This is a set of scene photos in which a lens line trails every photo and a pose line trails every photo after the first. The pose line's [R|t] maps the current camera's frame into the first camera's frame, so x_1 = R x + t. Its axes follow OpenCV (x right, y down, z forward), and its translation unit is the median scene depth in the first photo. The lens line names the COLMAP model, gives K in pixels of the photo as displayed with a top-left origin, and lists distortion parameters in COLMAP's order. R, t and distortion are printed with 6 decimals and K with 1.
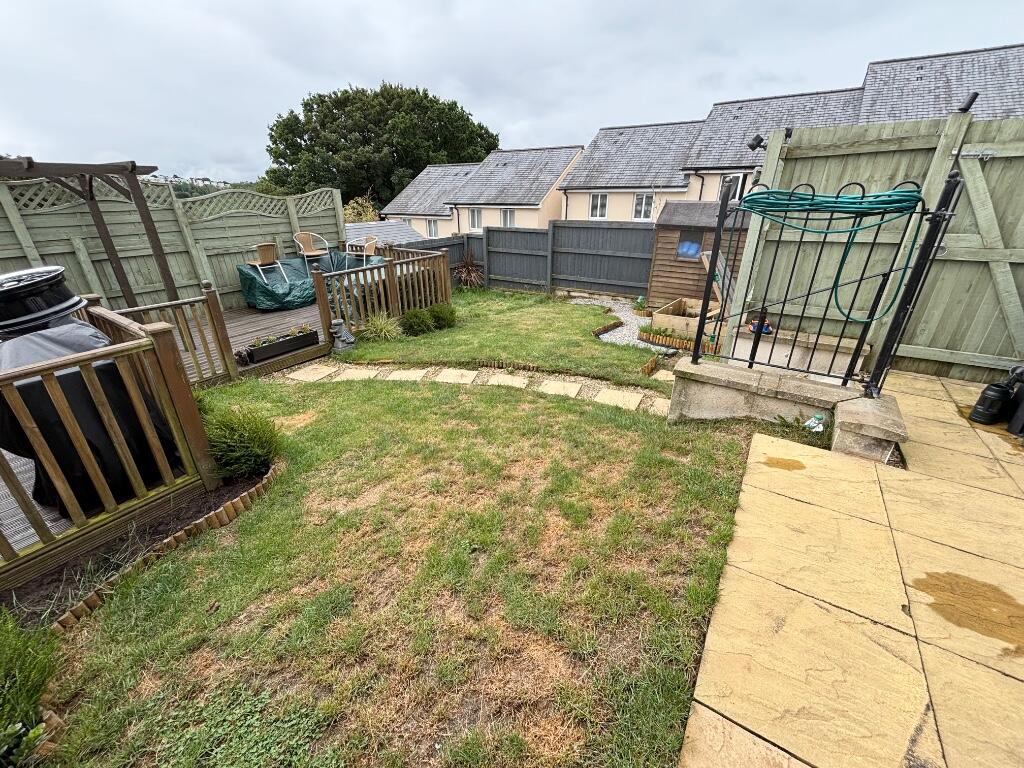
lens RADIAL K [[414.9, 0, 509.9], [0, 414.9, 384.5], [0, 0, 1]] dist [-0.004462, 0.001561]
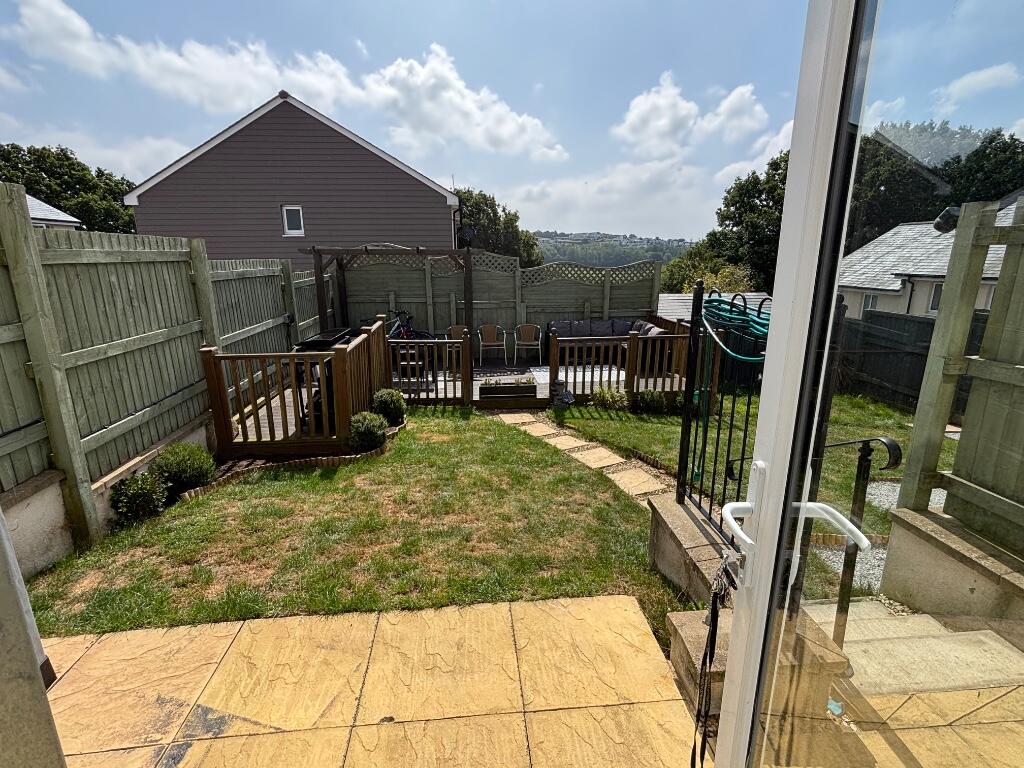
lens RADIAL K [[504.3, 0, 506.8], [0, 504.3, 387.0], [0, 0, 1]] dist [-0.000994, 0.000640]
pose [[0.614284, 0.204377, -0.762158, 0.370492], [-0.332779, 0.942879, -0.015375, -0.052995], [0.715481, 0.263075, 0.647209, 0.045563]]
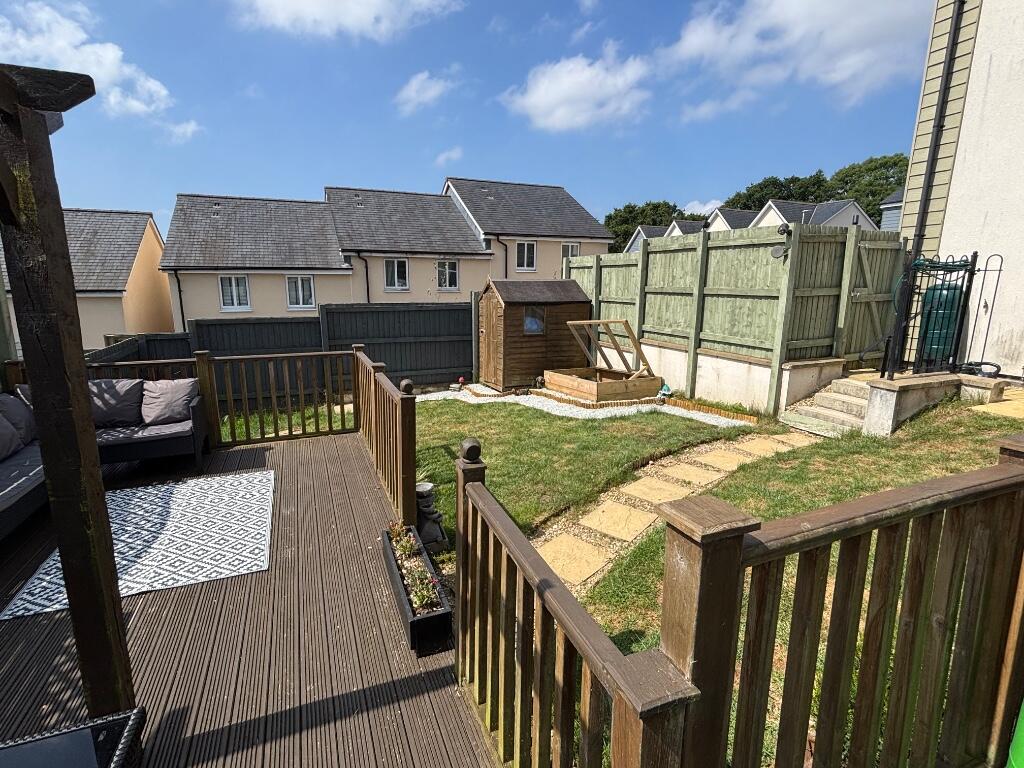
lens RADIAL K [[504.3, 0, 504.6], [0, 504.3, 379.9], [0, 0, 1]] dist [-0.000994, 0.000640]
pose [[0.560780, -0.151884, 0.813915, -0.616722], [0.343049, 0.937305, -0.061448, -0.150484], [-0.753554, 0.313672, 0.577726, 0.401663]]
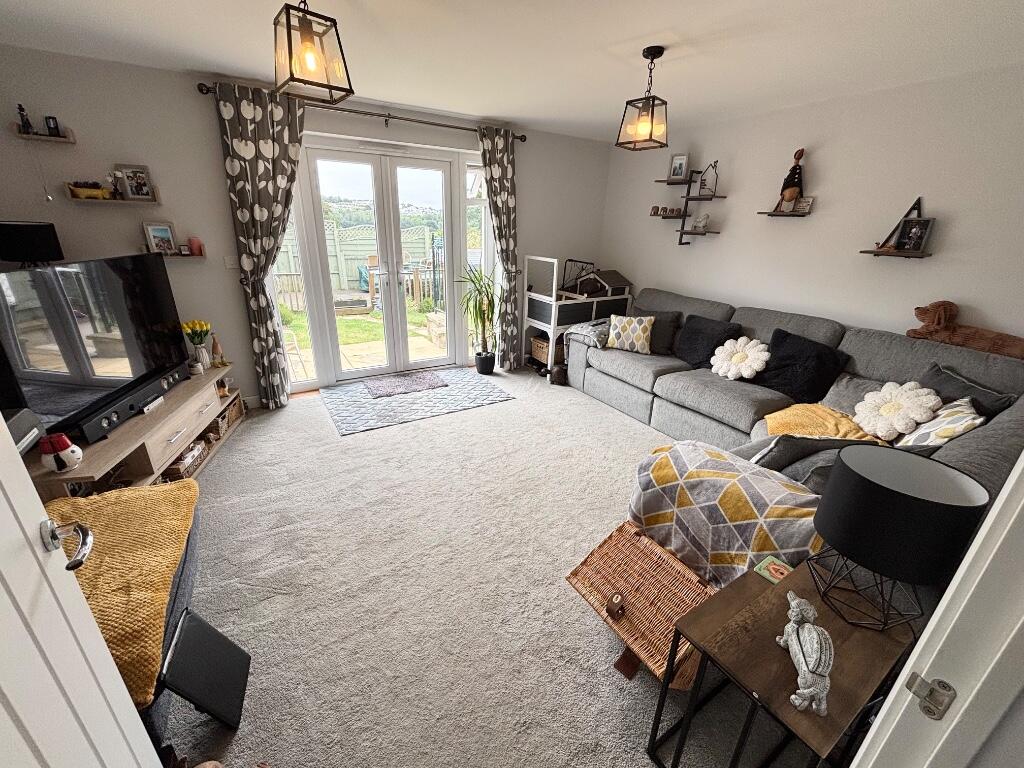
lens RADIAL K [[414.9, 0, 514.0], [0, 414.9, 386.5], [0, 0, 1]] dist [-0.004462, 0.001561]
pose [[0.901089, 0.191035, -0.389287, 0.707536], [-0.217793, 0.975666, -0.025340, 0.118030], [0.374973, 0.107618, 0.920768, -0.333563]]
